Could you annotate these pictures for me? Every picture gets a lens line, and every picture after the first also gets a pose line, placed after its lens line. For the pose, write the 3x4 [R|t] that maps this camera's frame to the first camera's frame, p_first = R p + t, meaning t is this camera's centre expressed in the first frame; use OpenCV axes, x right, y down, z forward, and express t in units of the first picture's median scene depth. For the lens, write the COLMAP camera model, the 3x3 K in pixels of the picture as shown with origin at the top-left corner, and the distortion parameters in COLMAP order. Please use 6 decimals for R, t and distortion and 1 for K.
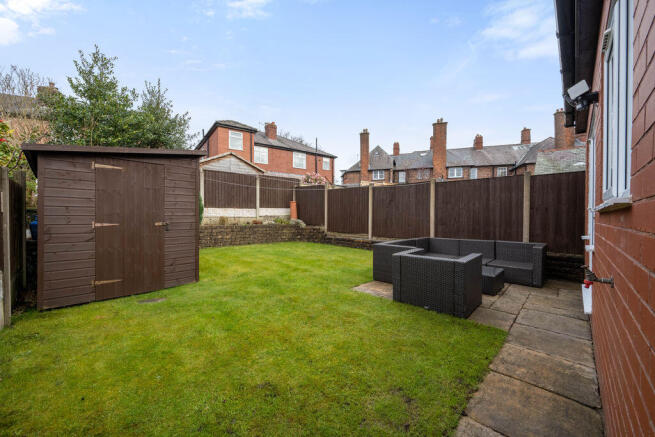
lens RADIAL K [[264.7, 0, 328.0], [0, 264.7, 218.6], [0, 0, 1]] dist [-0.000707, -0.000493]
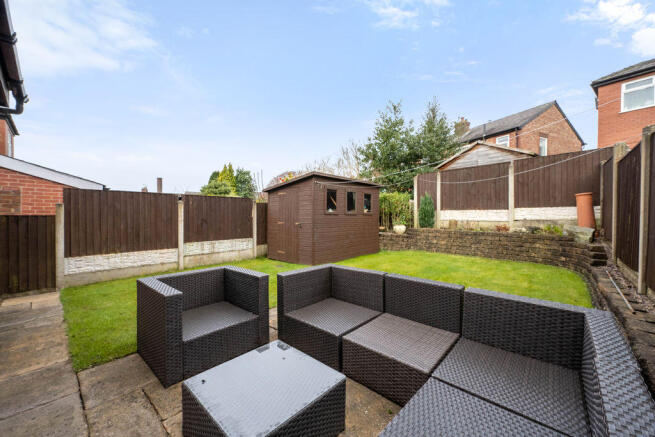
lens RADIAL K [[264.7, 0, 327.5], [0, 264.7, 217.0], [0, 0, 1]] dist [-0.000707, -0.000493]
pose [[-0.000466, -0.000087, -1.000000, 0.485264], [-0.013717, 0.999906, -0.000081, -0.011508], [0.999906, 0.013717, -0.000468, 0.576732]]
